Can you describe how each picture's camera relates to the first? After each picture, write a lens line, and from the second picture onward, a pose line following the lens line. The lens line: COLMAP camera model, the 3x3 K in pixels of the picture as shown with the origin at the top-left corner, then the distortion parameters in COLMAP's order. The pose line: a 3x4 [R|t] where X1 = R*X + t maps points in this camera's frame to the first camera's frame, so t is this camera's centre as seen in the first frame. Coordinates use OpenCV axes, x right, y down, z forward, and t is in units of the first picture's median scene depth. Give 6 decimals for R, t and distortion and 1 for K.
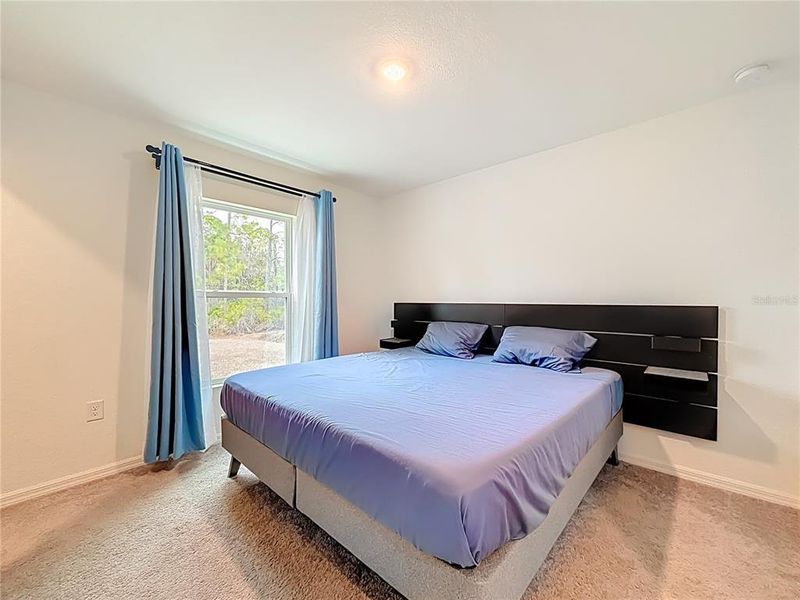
lens RADIAL K [[331.4, 0, 399.2], [0, 331.4, 304.2], [0, 0, 1]] dist [0.003956, 0.000090]
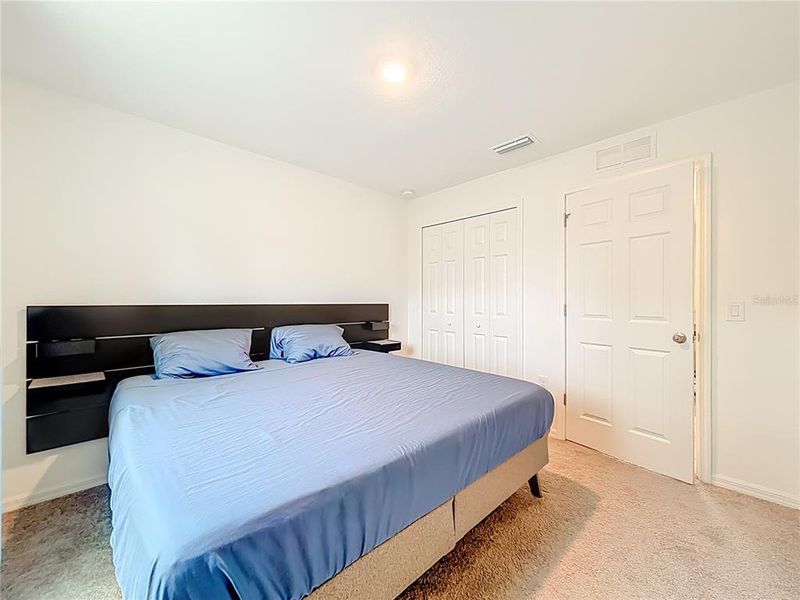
lens RADIAL K [[331.4, 0, 400.4], [0, 331.4, 298.6], [0, 0, 1]] dist [0.003956, 0.000090]
pose [[0.027583, 0.004252, 0.999610, -0.725712], [0.011997, 0.999918, -0.004585, -0.009506], [-0.999548, 0.012119, 0.027530, 0.691518]]
